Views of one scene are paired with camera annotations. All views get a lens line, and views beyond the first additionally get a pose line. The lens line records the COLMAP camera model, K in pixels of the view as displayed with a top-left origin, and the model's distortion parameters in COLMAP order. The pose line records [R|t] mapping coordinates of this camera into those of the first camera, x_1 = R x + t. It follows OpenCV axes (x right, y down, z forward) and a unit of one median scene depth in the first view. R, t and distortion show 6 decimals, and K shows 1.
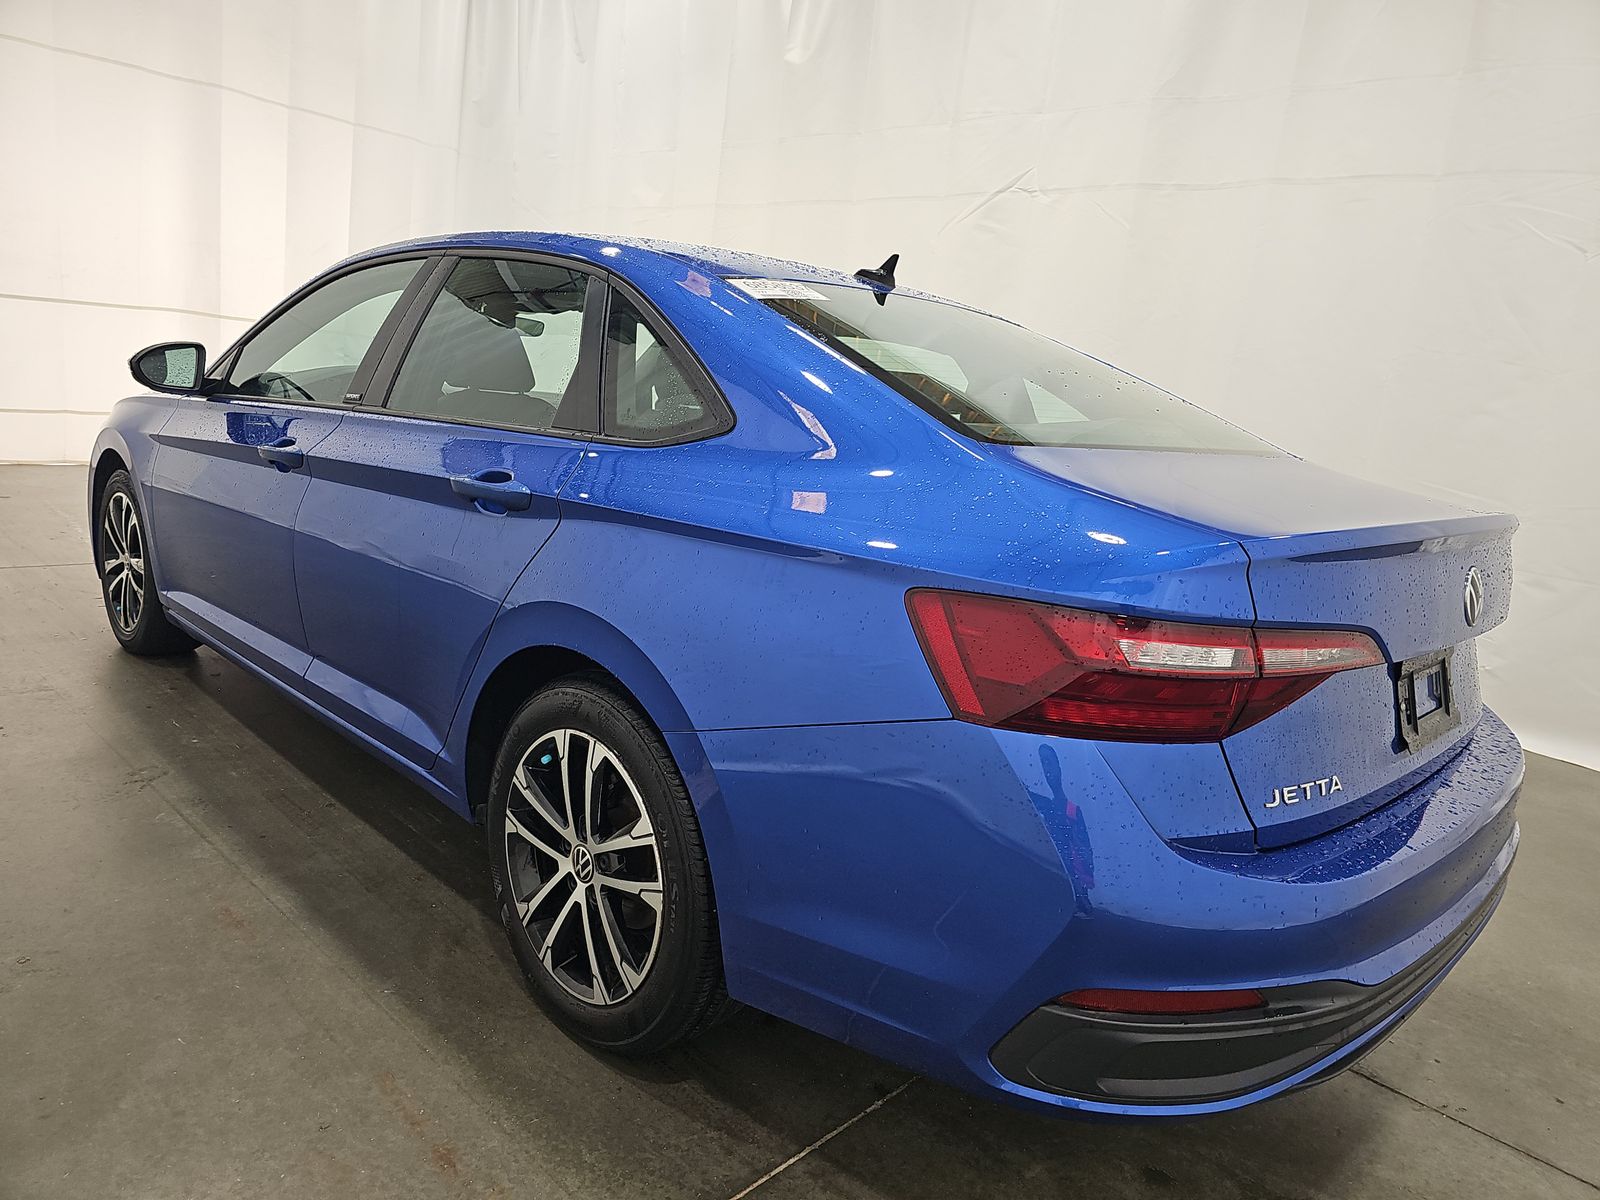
lens RADIAL K [[1062.3, 0, 800.0], [0, 1062.3, 600.0], [0, 0, 1]] dist [0.038774, -0.073558]
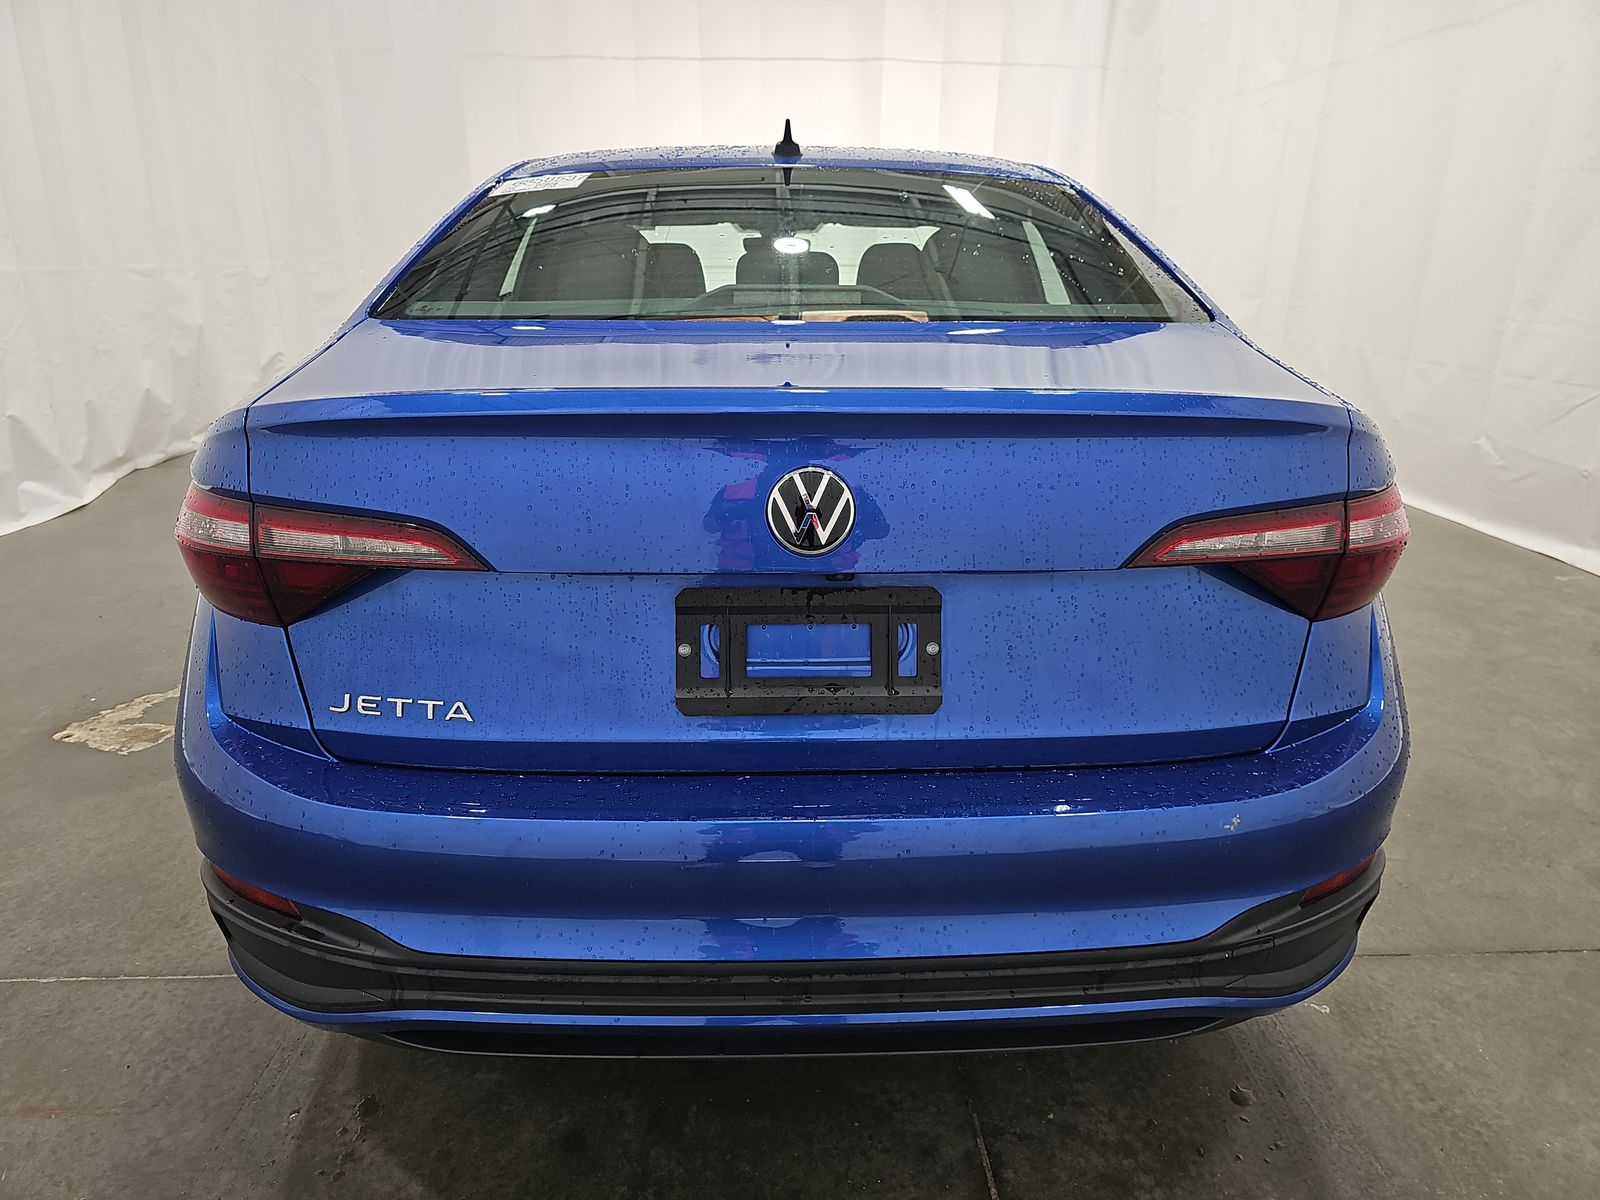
lens RADIAL K [[1062.3, 0, 800.0], [0, 1062.3, 600.0], [0, 0, 1]] dist [0.038774, -0.073558]
pose [[0.710646, 0.106630, -0.695422, 1.310682], [-0.066526, 0.994204, 0.084460, 0.000418], [0.700397, -0.013758, 0.713621, 0.628531]]
